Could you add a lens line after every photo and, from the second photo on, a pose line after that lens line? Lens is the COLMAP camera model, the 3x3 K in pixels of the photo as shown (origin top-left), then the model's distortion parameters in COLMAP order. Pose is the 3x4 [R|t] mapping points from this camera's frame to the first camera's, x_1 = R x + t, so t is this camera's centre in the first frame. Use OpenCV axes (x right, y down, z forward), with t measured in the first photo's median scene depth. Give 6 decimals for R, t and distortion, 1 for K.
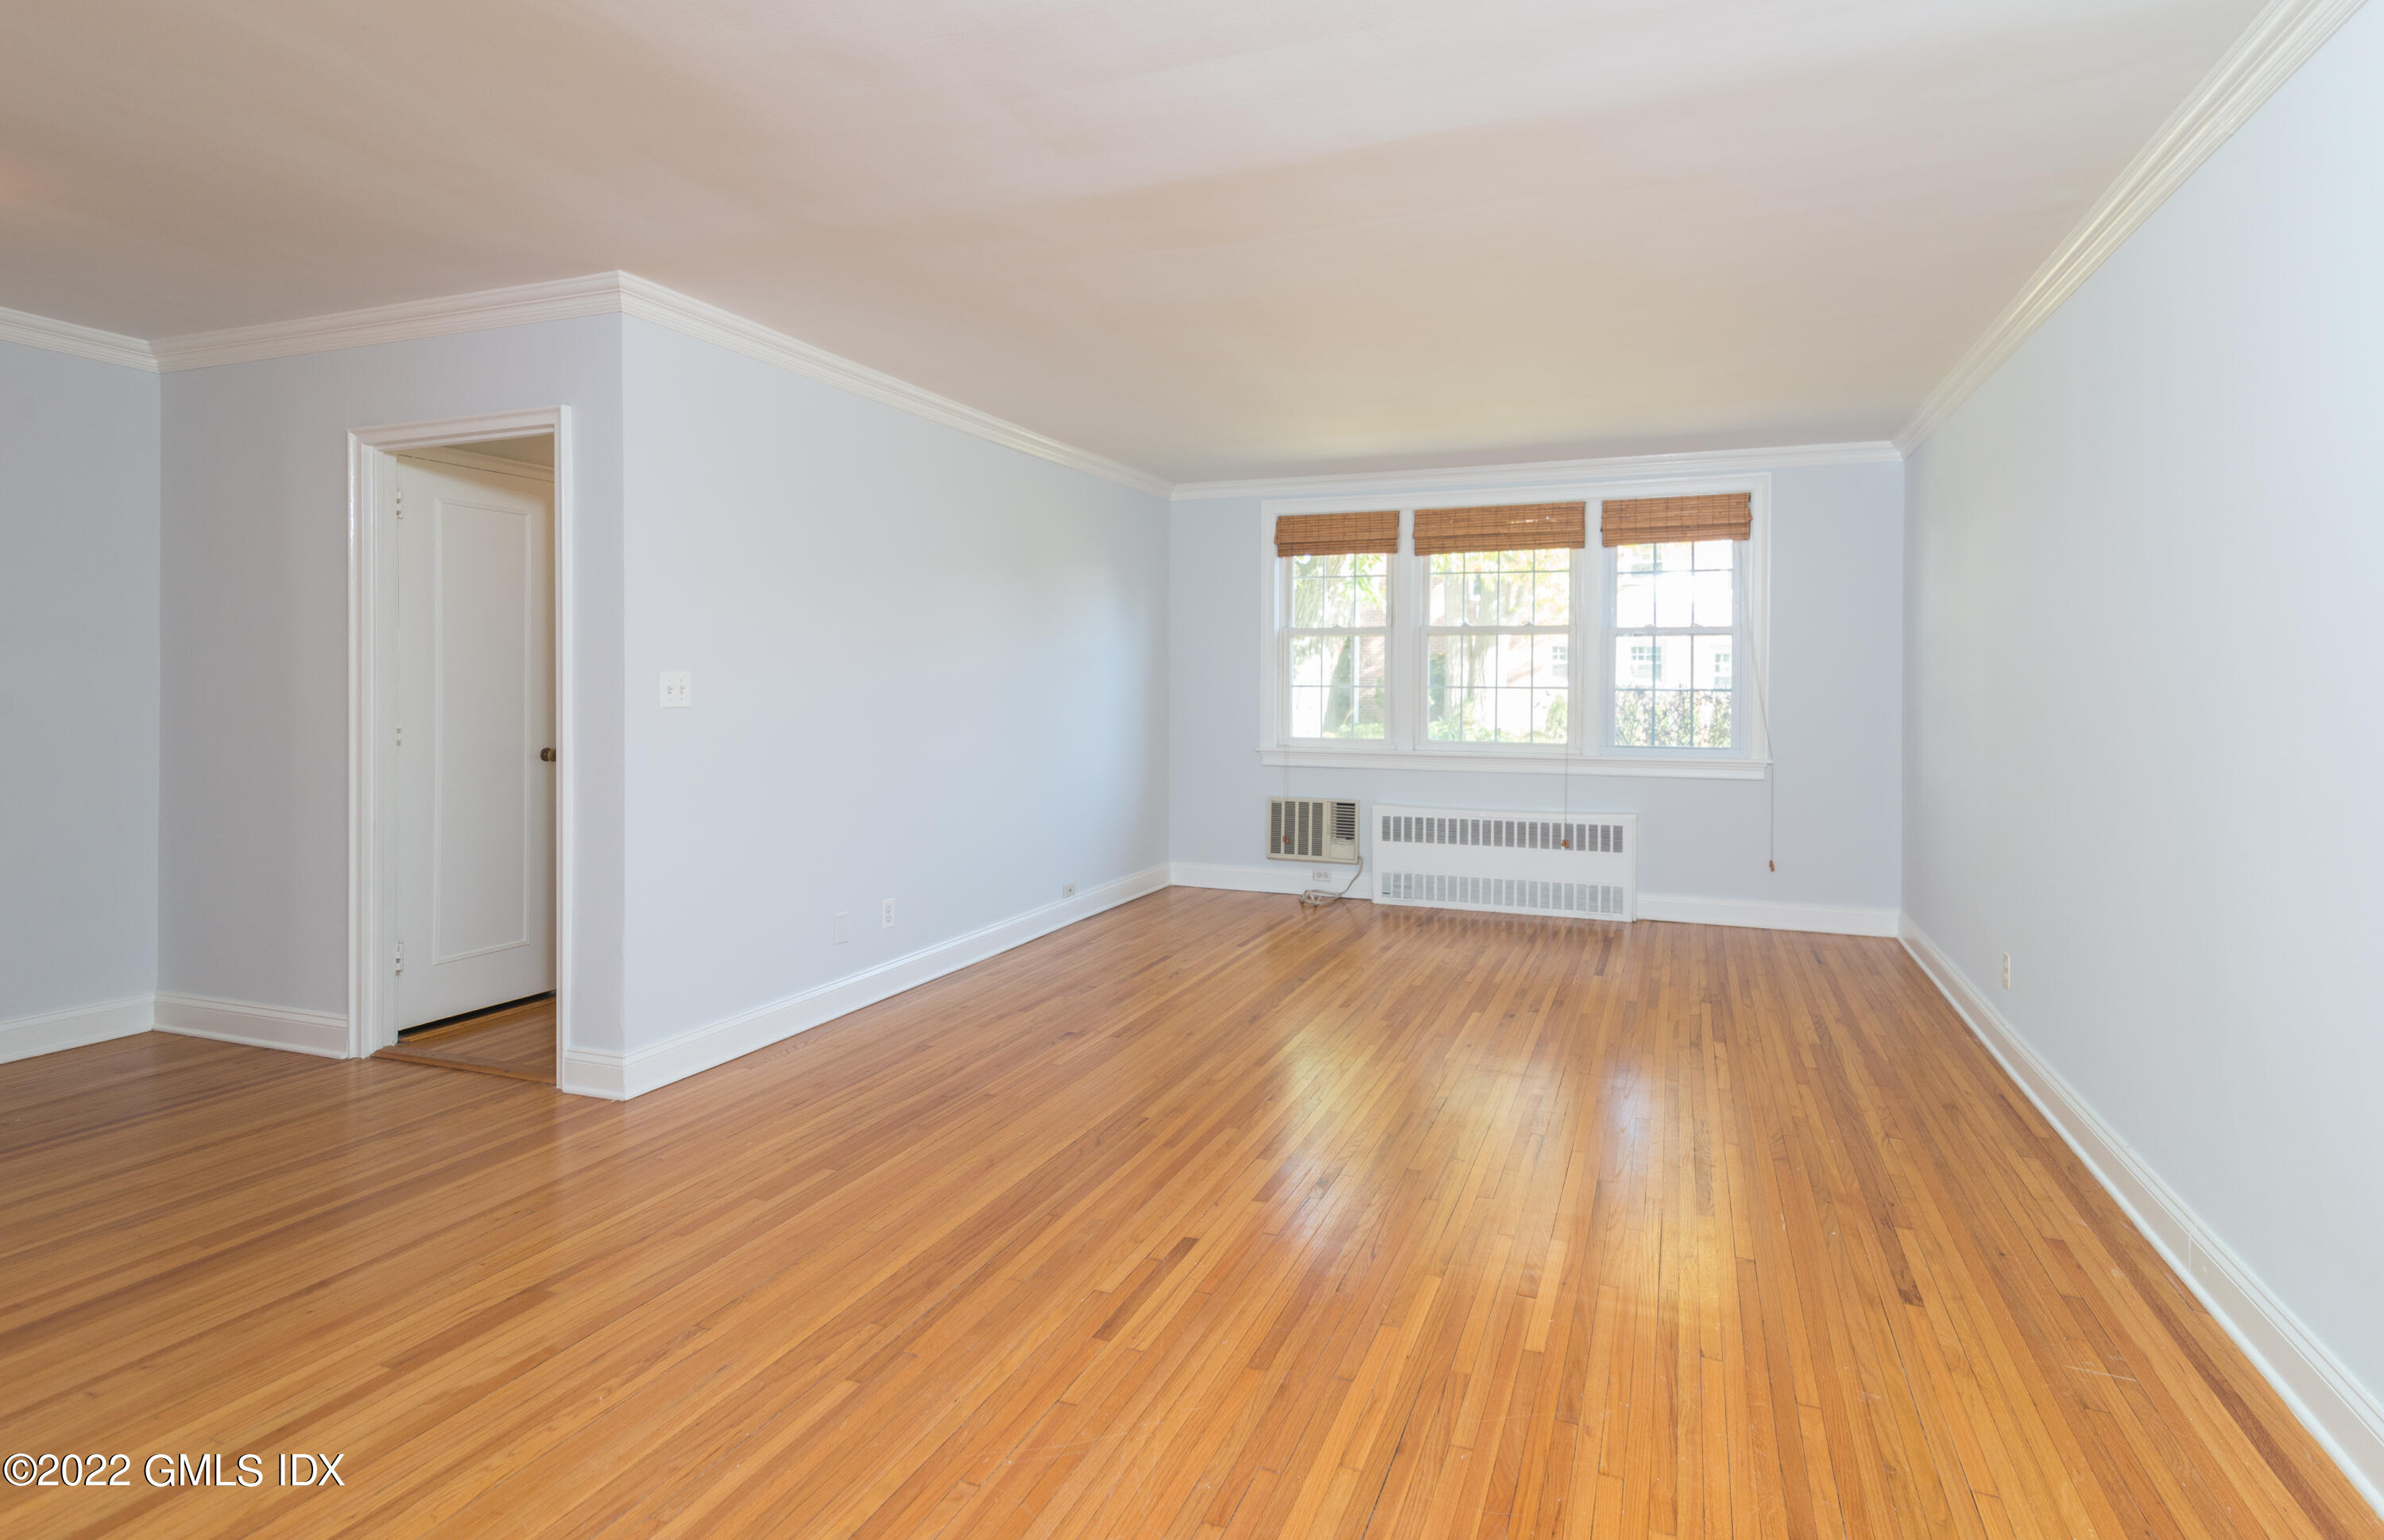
lens RADIAL K [[1137.4, 0, 1237.9], [0, 1137.4, 690.4], [0, 0, 1]] dist [-0.000190, -0.000656]
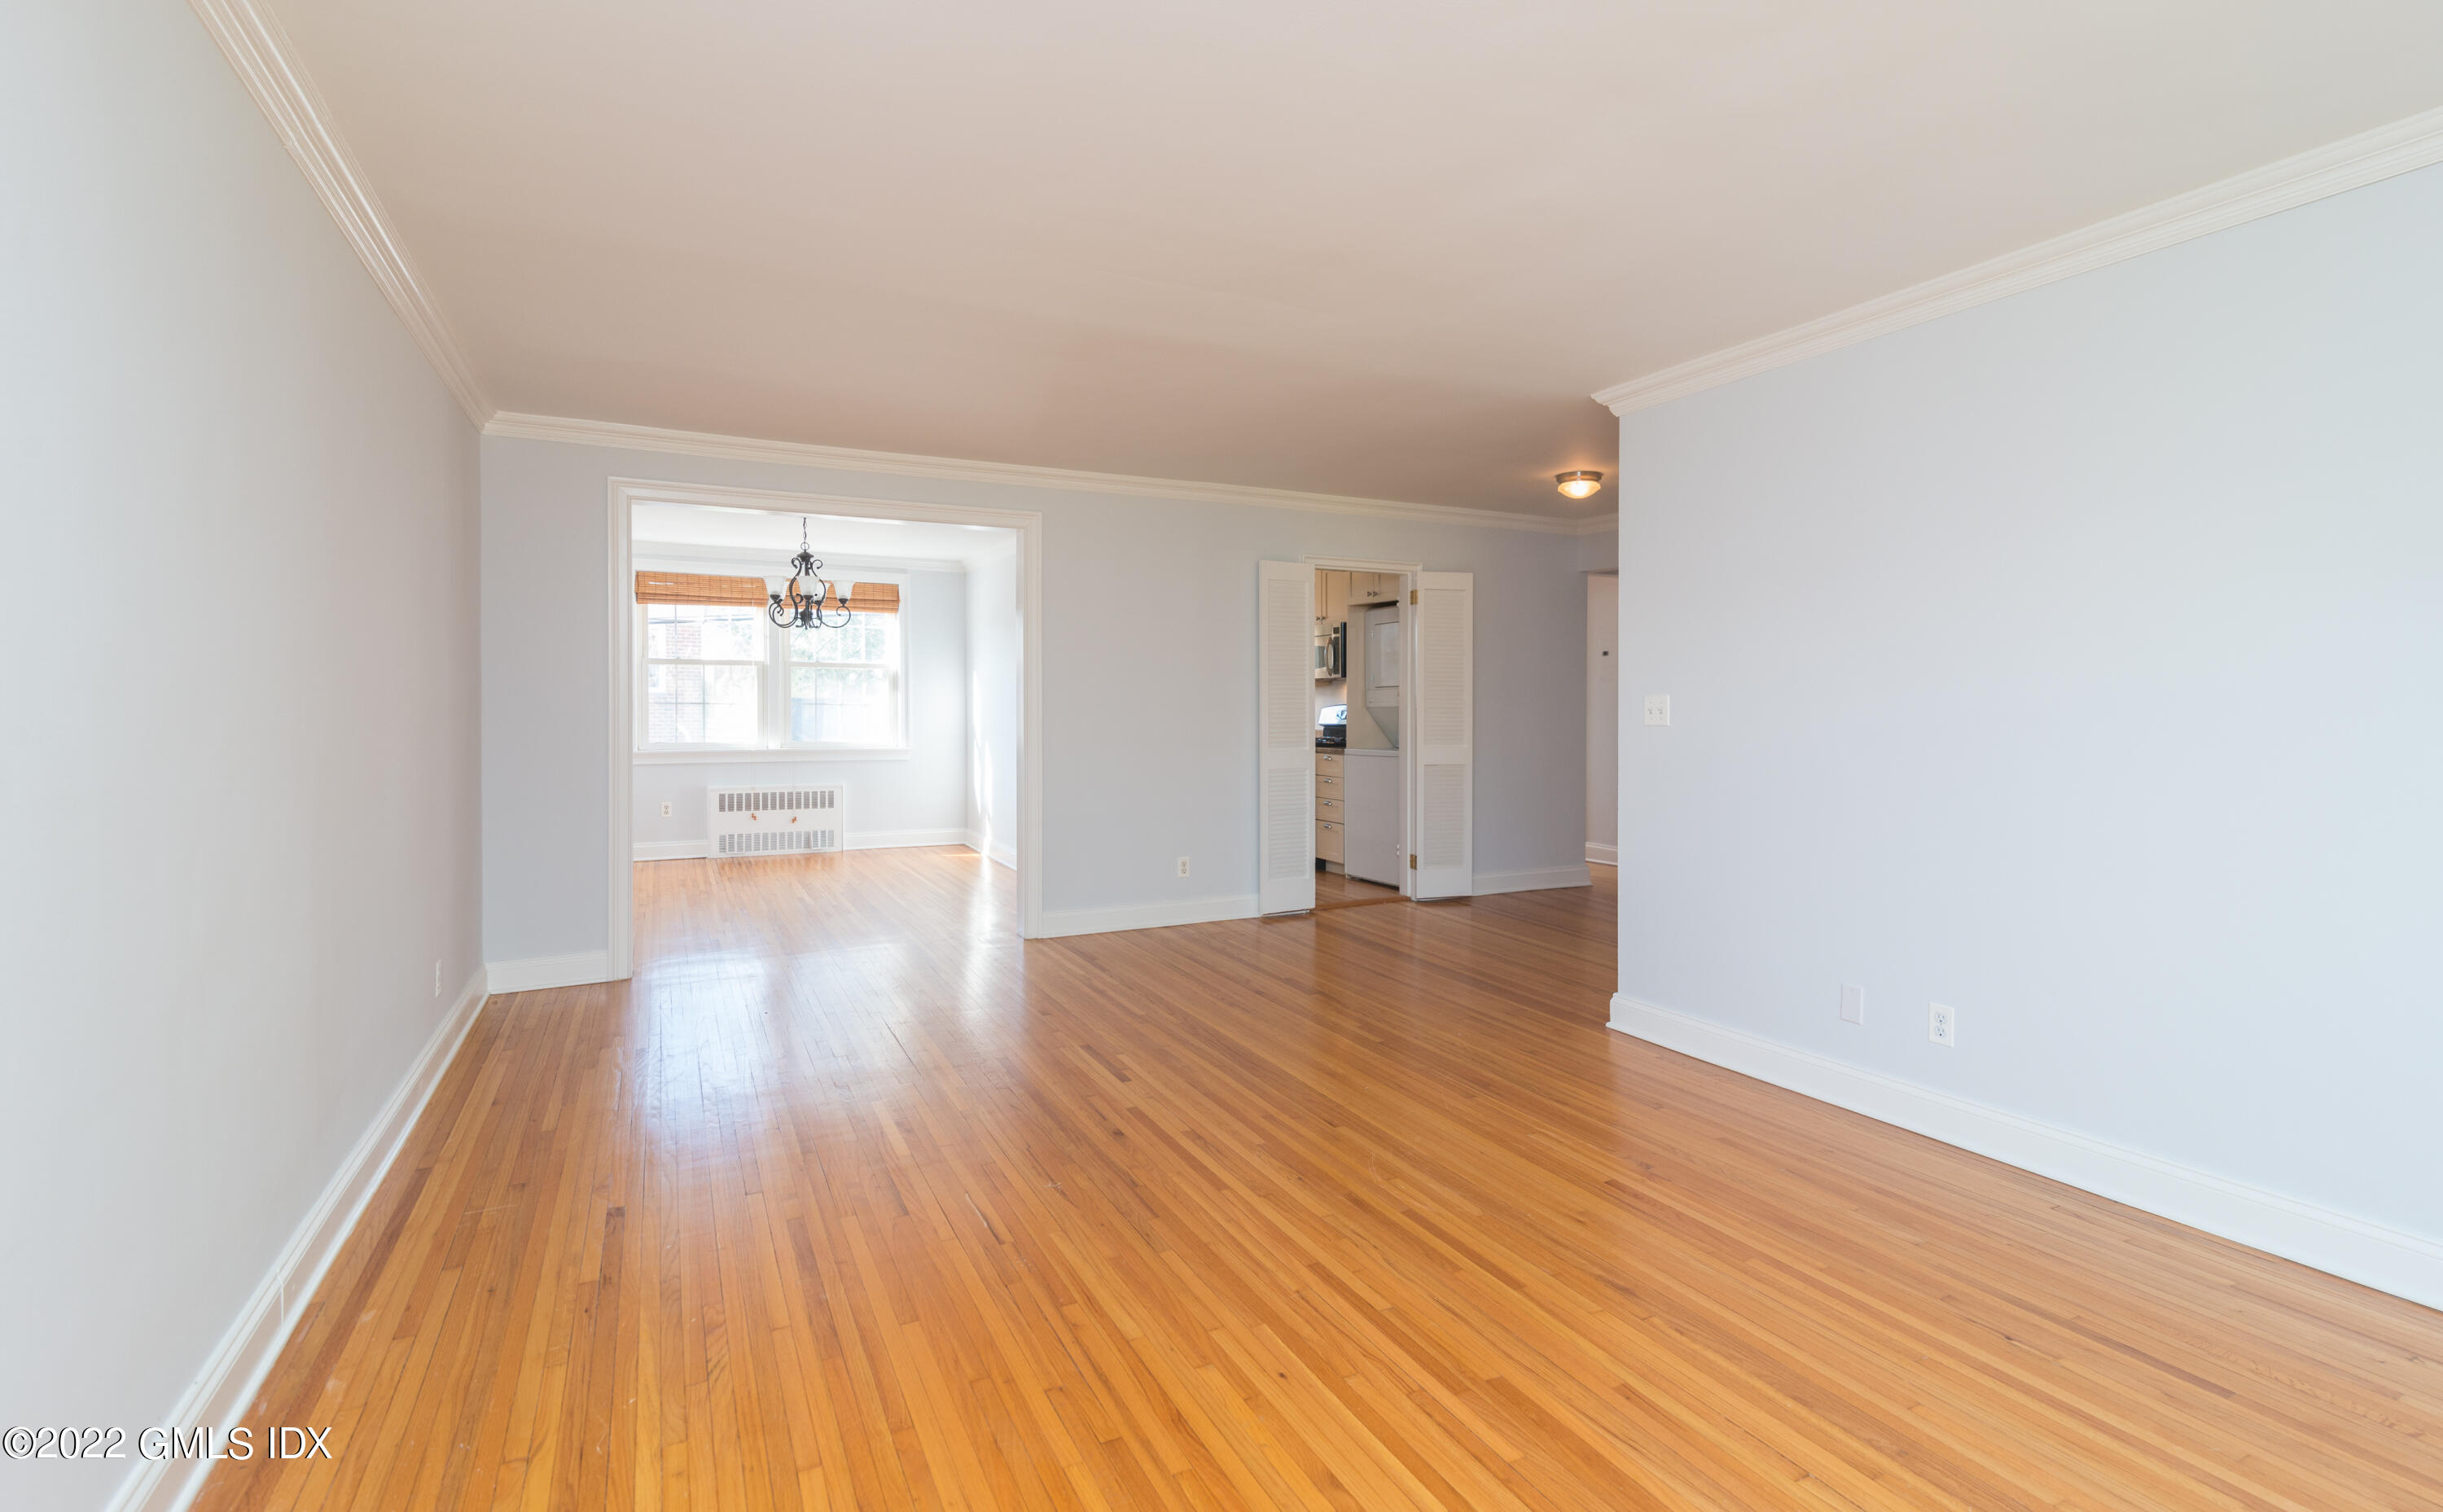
lens RADIAL K [[1138.7, 0, 1236.7], [0, 1138.7, 723.8], [0, 0, 1]] dist [0.006522, 0.000862]
pose [[-0.665283, 0.005361, -0.746572, 0.389874], [-0.009574, 0.999831, 0.015711, -0.001197], [0.746530, 0.017600, -0.665119, 0.843431]]
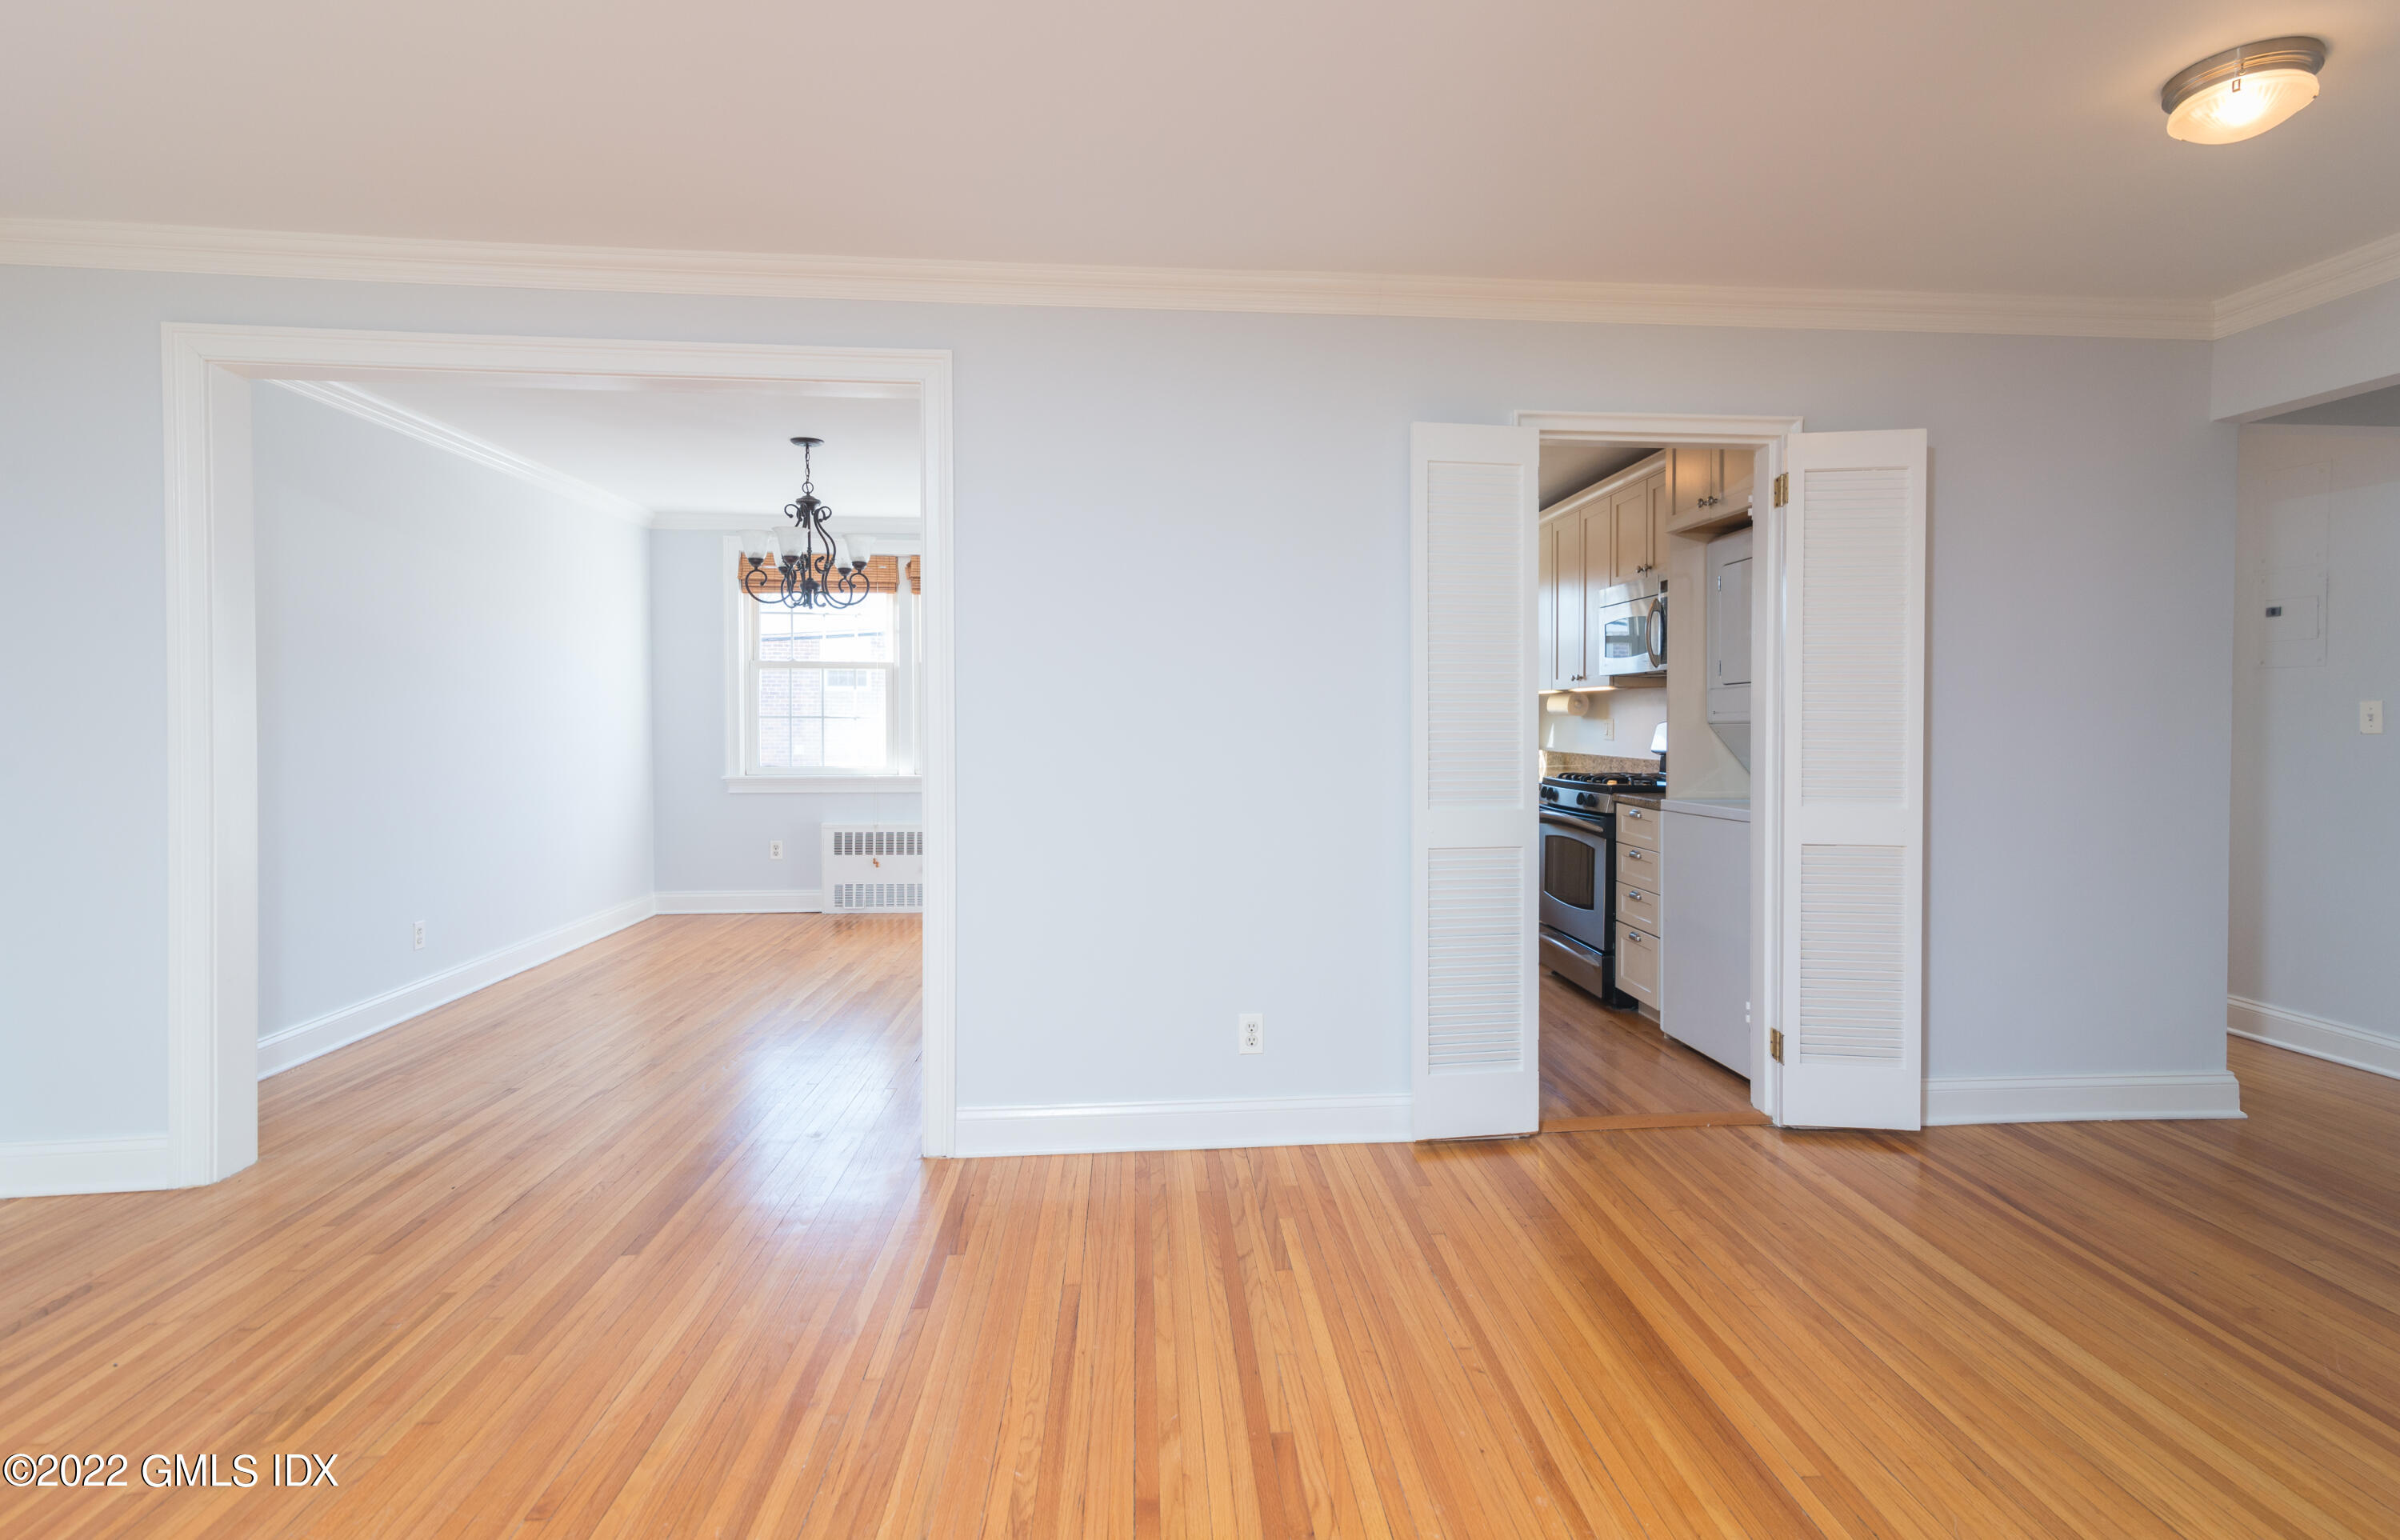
lens RADIAL K [[1151.2, 0, 1231.0], [0, 1151.2, 747.0], [0, 0, 1]] dist [0.013212, 0.000147]
pose [[-0.901769, 0.002701, -0.432209, -0.096293], [-0.009664, 0.999604, 0.026410, -0.002356], [0.432109, 0.027992, -0.901387, 0.605854]]
